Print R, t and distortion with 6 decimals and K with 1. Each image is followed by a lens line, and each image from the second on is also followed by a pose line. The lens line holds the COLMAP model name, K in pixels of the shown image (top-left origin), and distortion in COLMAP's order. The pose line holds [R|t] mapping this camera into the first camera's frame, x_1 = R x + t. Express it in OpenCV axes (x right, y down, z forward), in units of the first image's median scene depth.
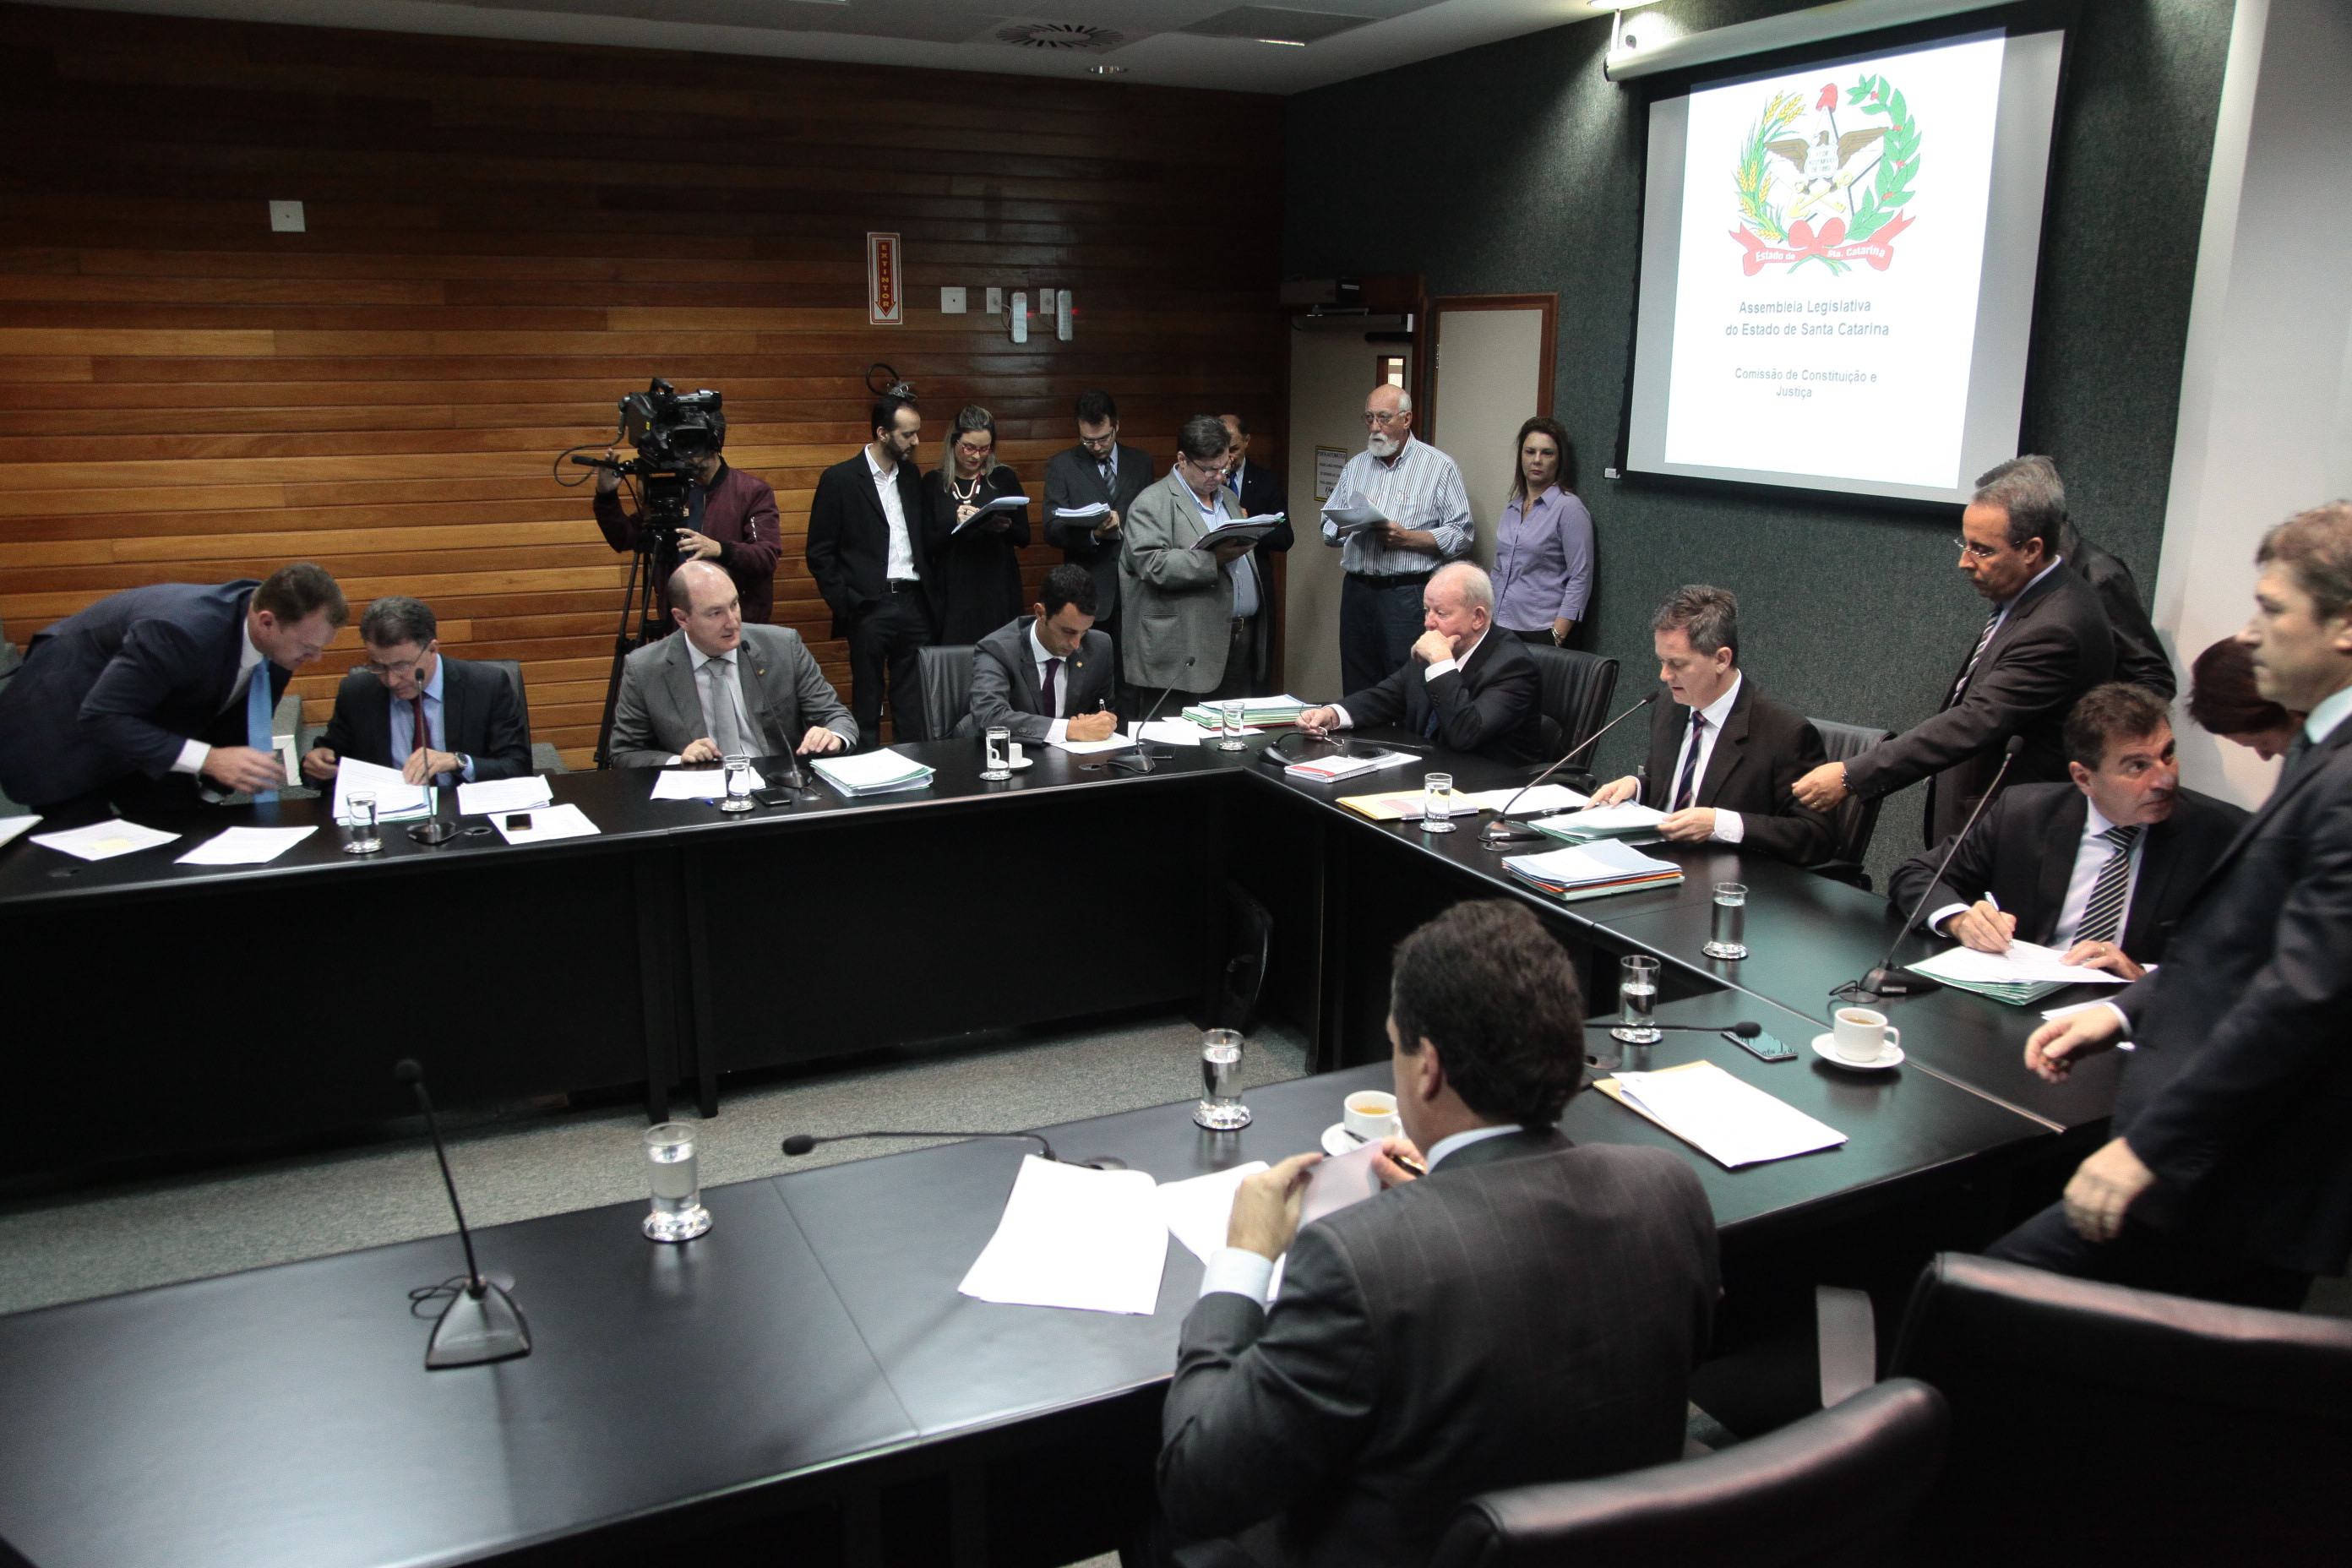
lens RADIAL K [[1695.9, 0, 1204.7], [0, 1695.9, 779.9], [0, 0, 1]] dist [-0.049762, 0.017176]
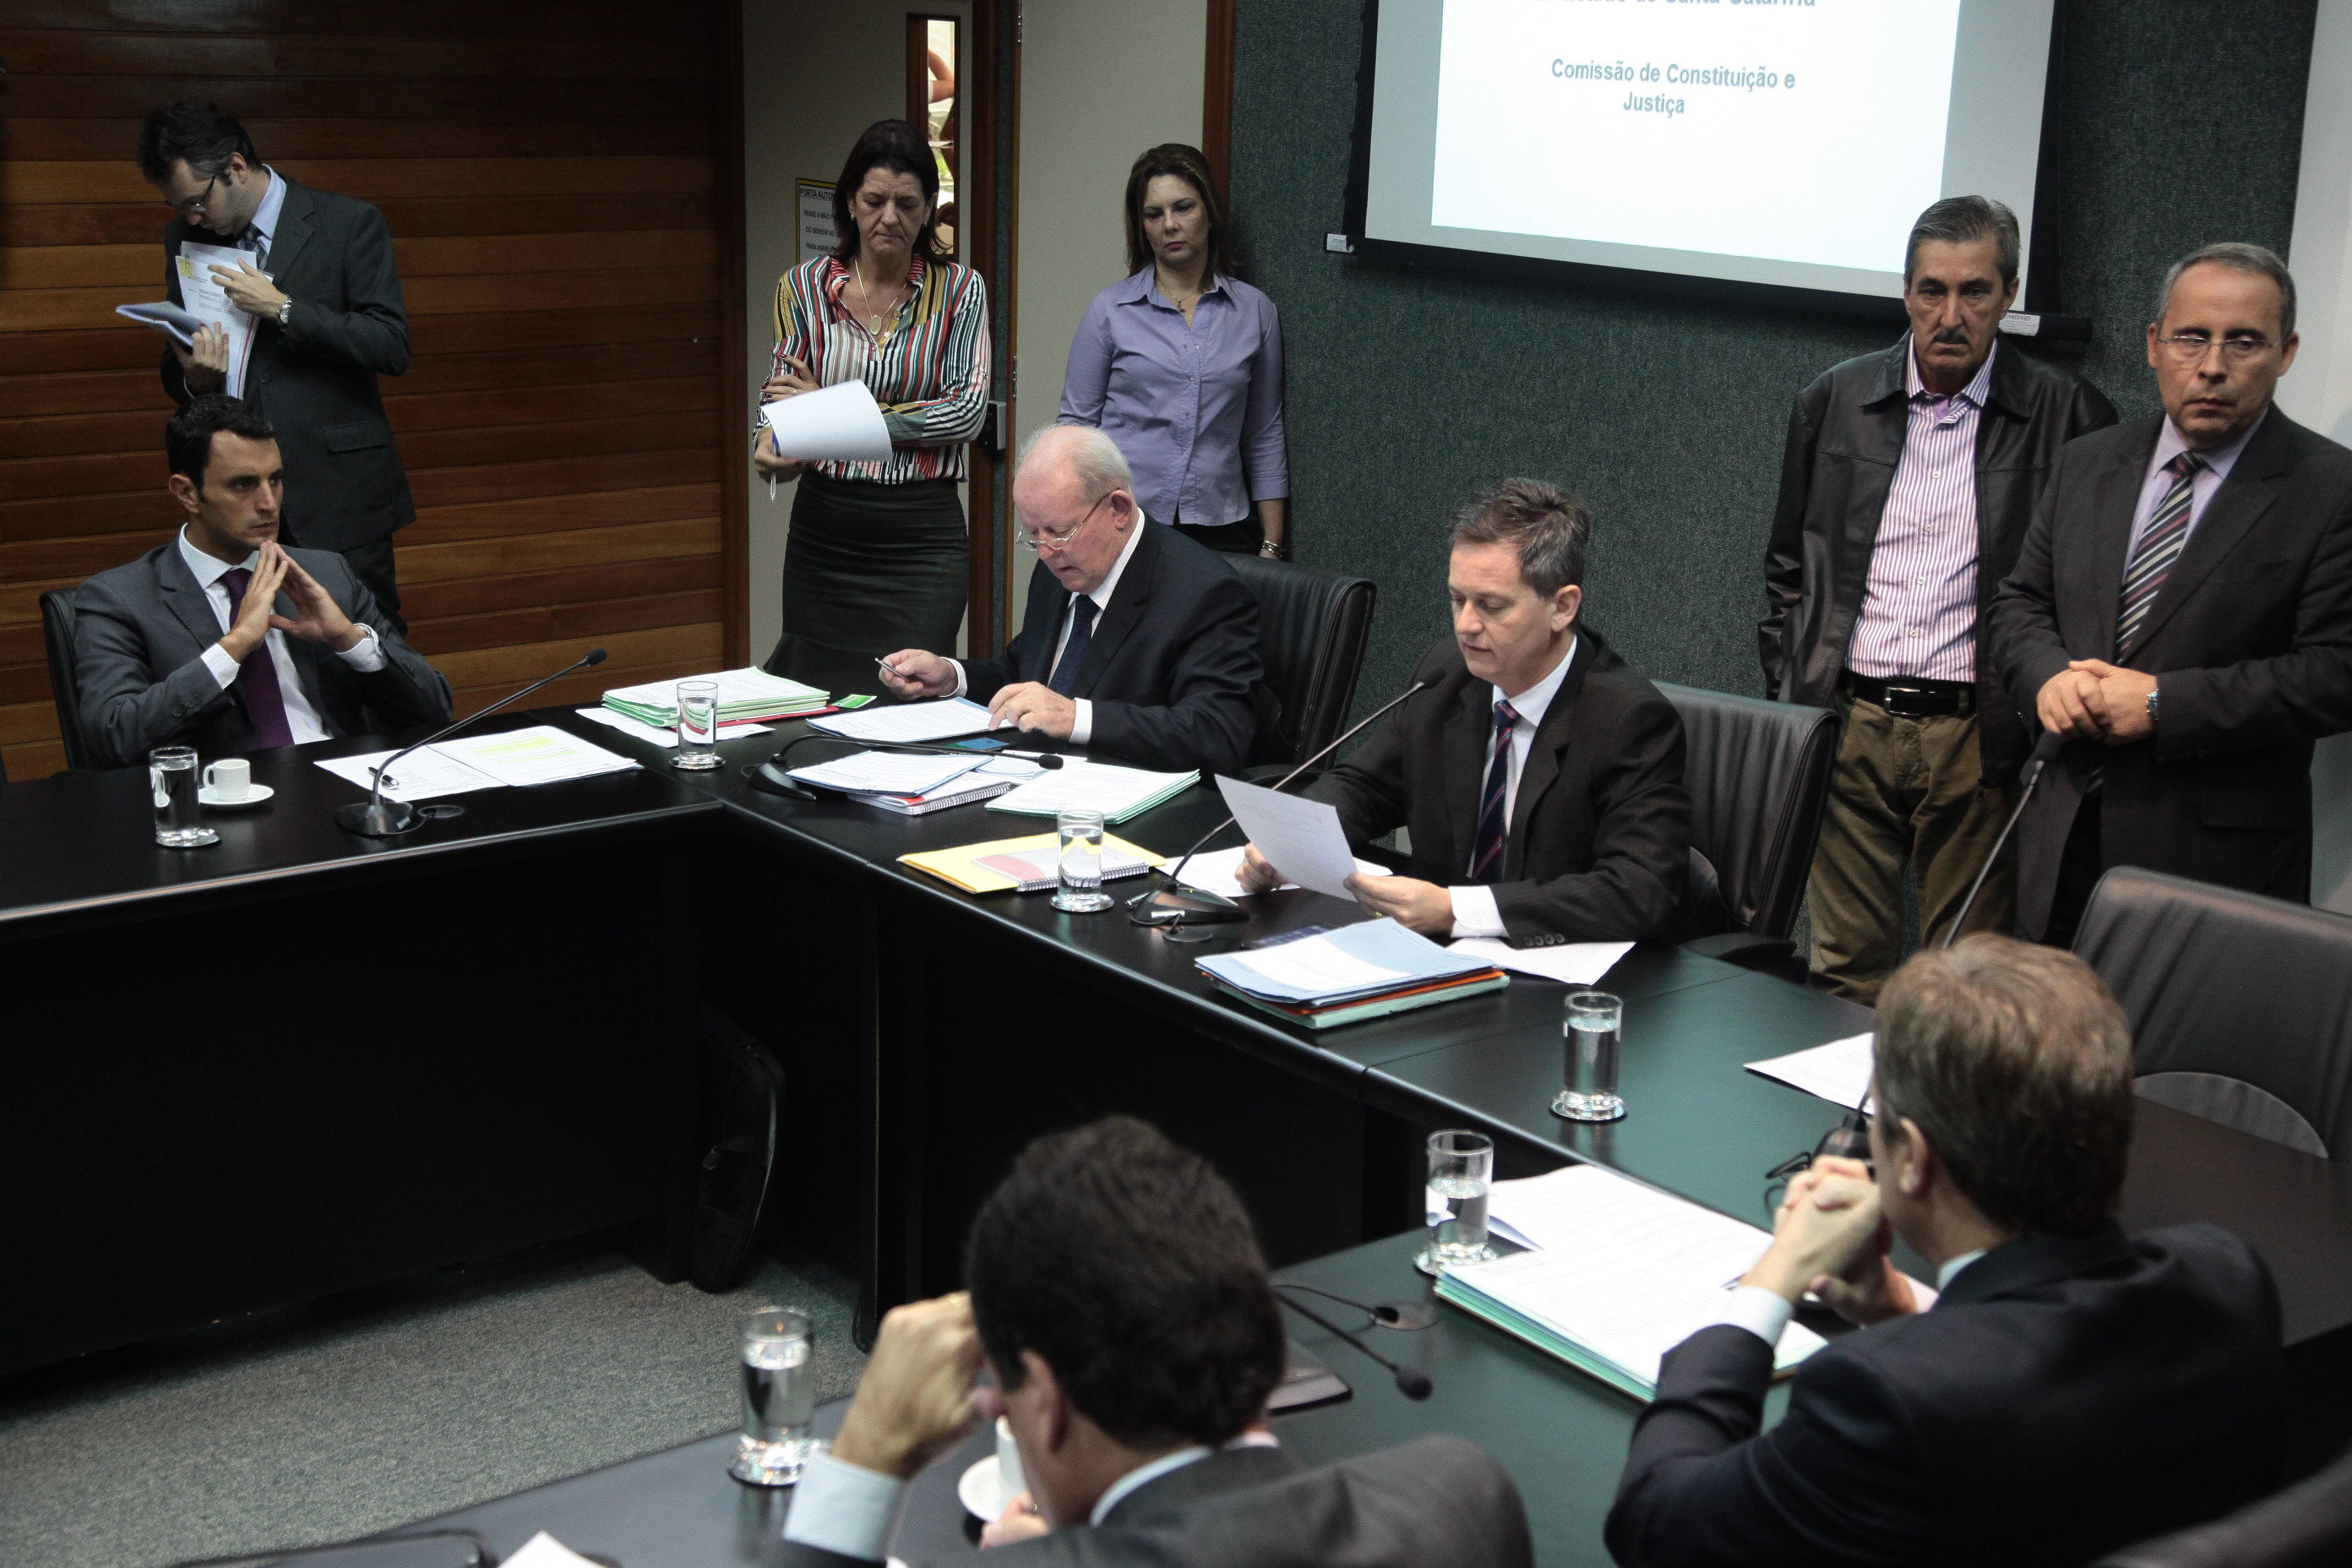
lens RADIAL K [[3142.3, 0, 1165.3], [0, 3142.3, 796.8], [0, 0, 1]] dist [0.165450, 0.000000]
pose [[0.981967, -0.034928, 0.185797, -0.025725], [0.032852, 0.999359, 0.014241, -0.018238], [-0.186175, -0.007880, 0.982485, -0.039922]]
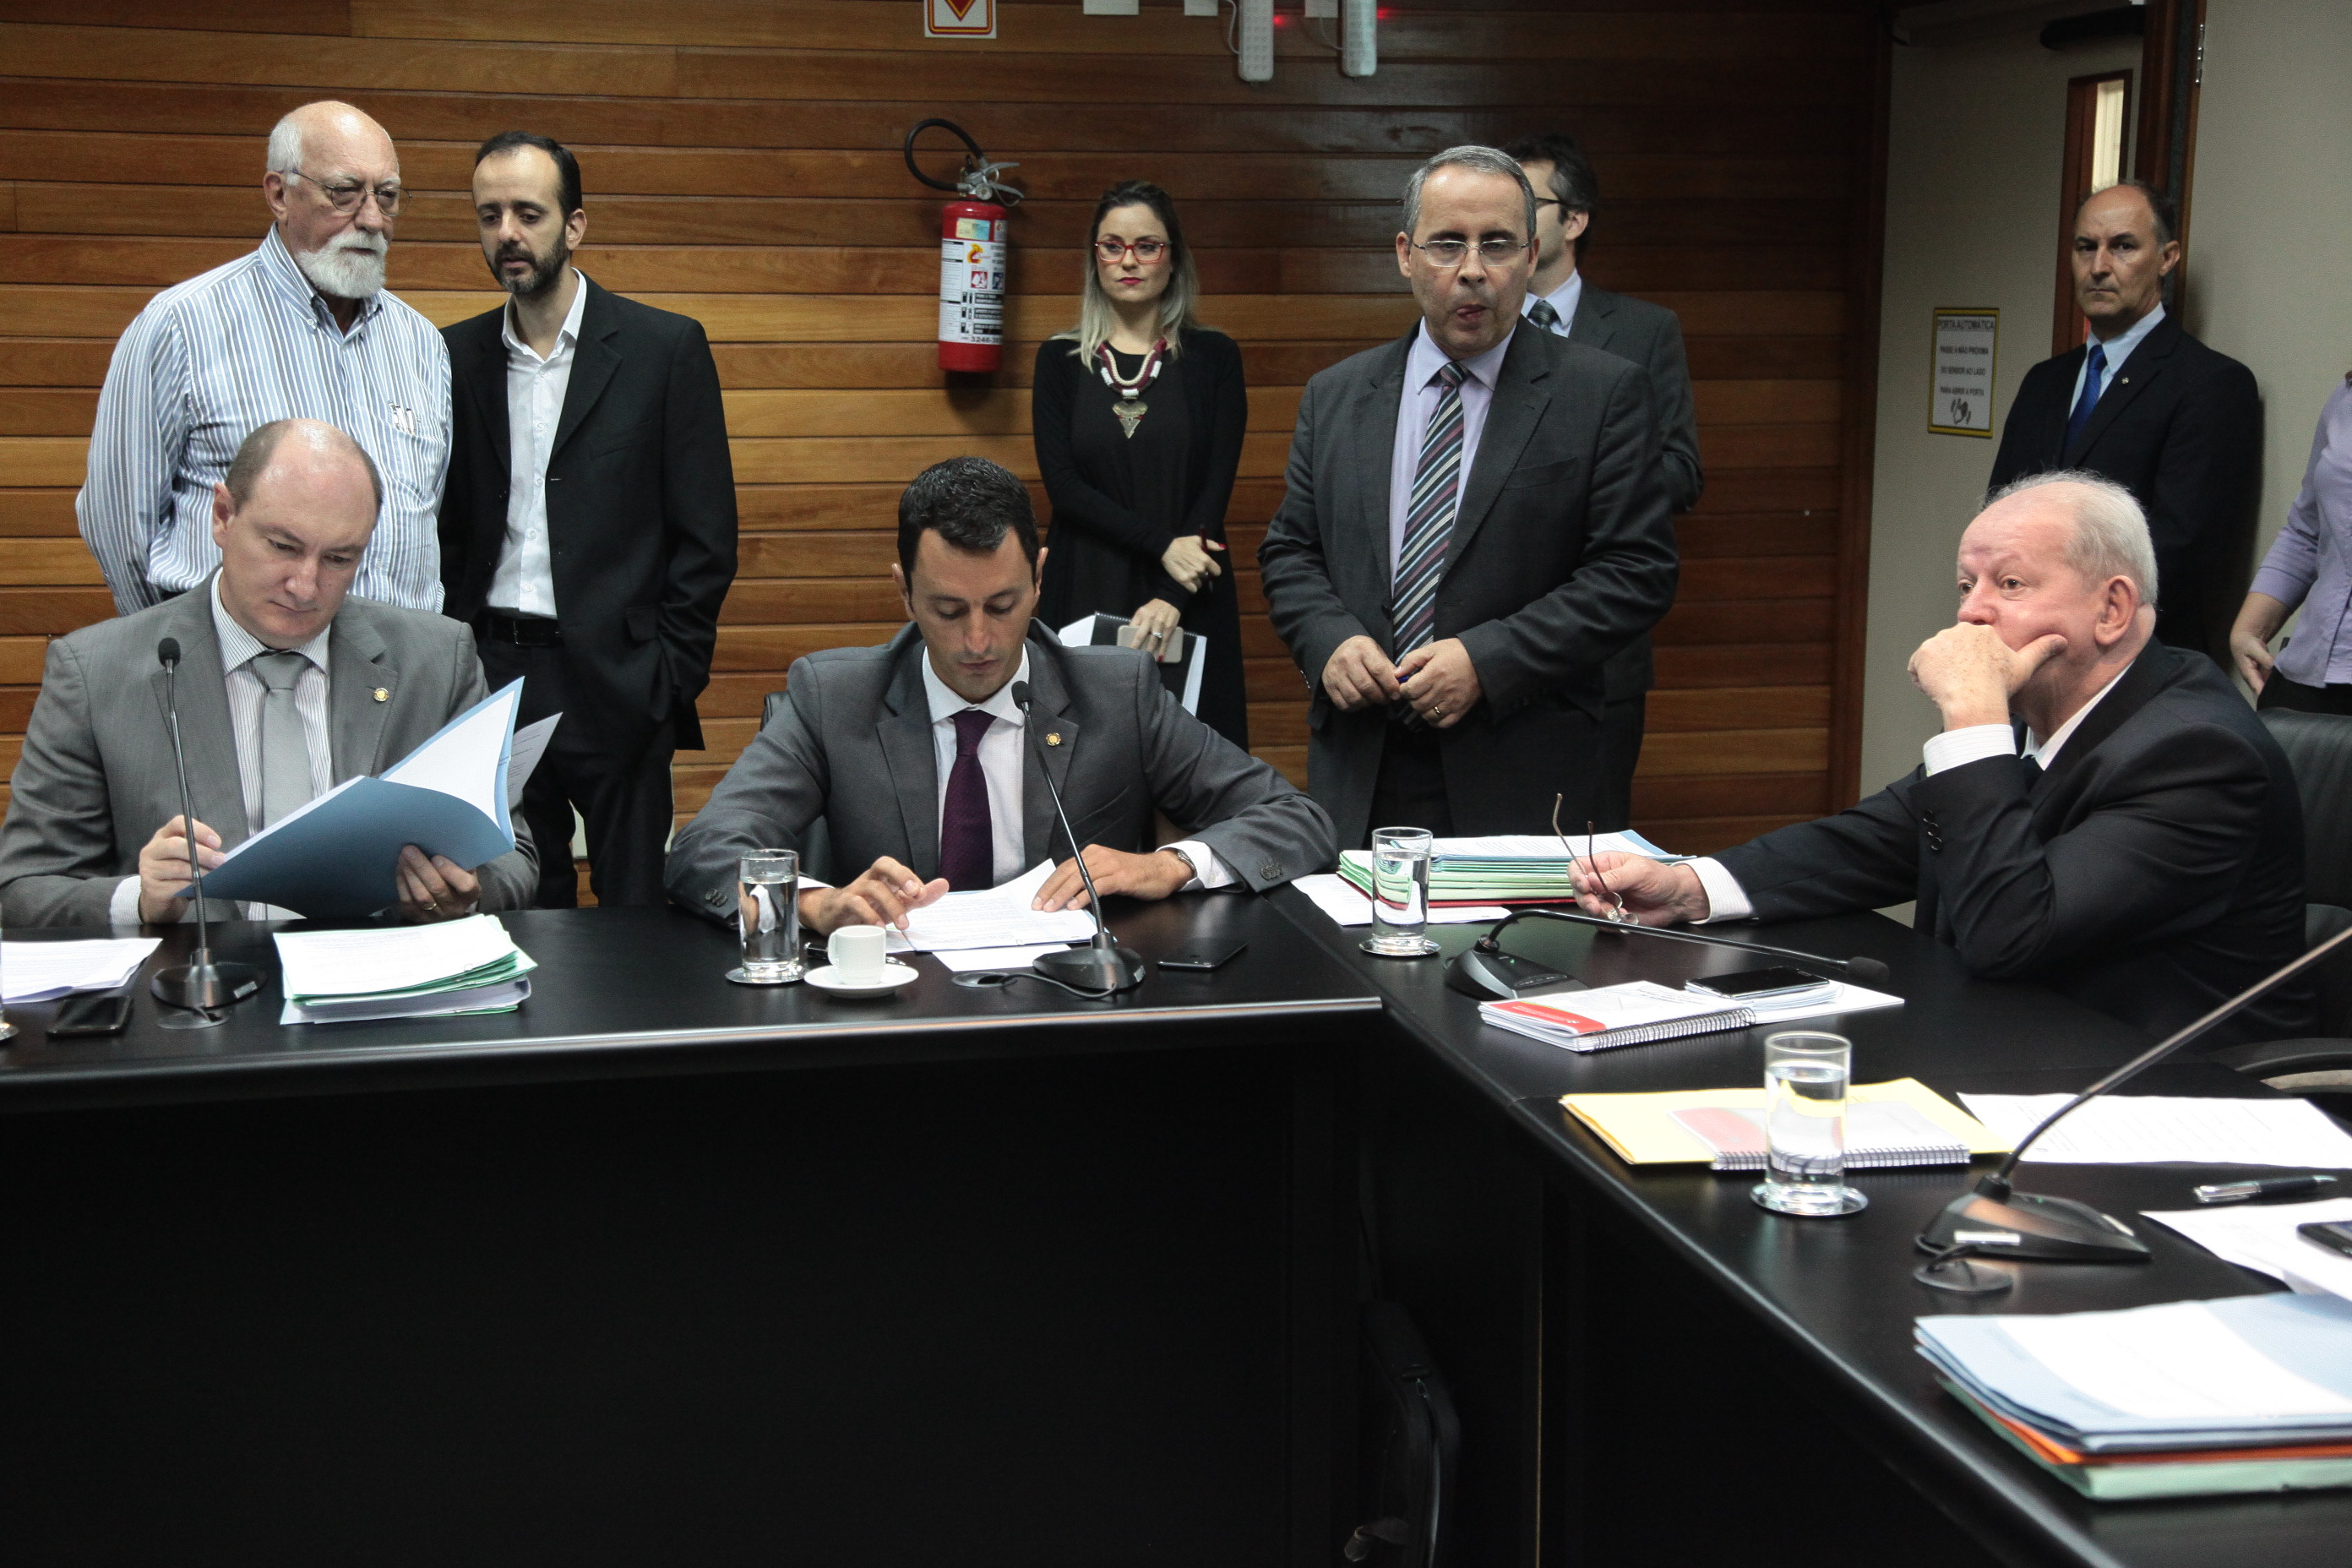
lens RADIAL K [[3142.3, 0, 1161.4], [0, 3142.3, 777.7], [0, 0, 1]] dist [0.165450, 0.000000]
pose [[0.970730, 0.030925, -0.238174, 0.133579], [-0.051838, 0.995279, -0.082049, 0.003040], [0.234512, 0.091994, 0.967751, 0.311665]]
